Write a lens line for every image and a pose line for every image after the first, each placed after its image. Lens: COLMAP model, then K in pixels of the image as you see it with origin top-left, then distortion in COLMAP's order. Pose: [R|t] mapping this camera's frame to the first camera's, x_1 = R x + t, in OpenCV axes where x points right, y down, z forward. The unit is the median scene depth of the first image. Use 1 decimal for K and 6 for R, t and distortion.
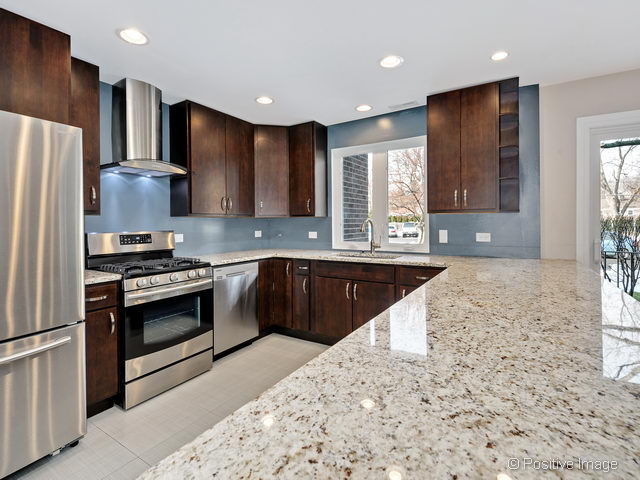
lens RADIAL K [[310.5, 0, 319.1], [0, 310.5, 225.8], [0, 0, 1]] dist [-0.001123, -0.001752]
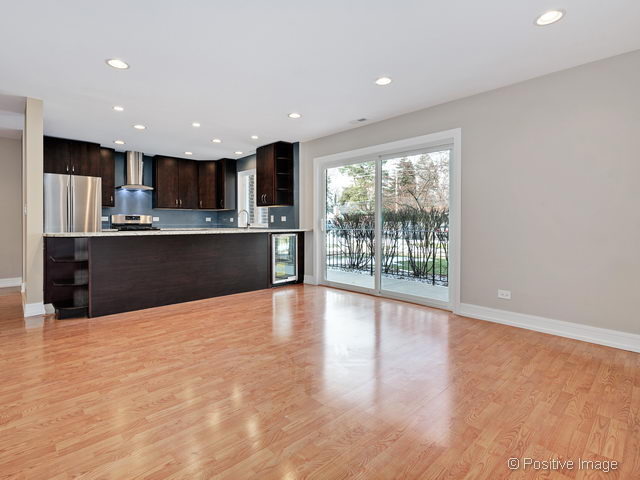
lens RADIAL K [[310.5, 0, 311.5], [0, 310.5, 226.8], [0, 0, 1]] dist [-0.001123, -0.001752]
pose [[0.969893, 0.010858, -0.243289, 1.193843], [-0.009532, 0.999933, 0.006628, 0.074272], [0.243345, -0.004110, 0.969931, -0.872672]]
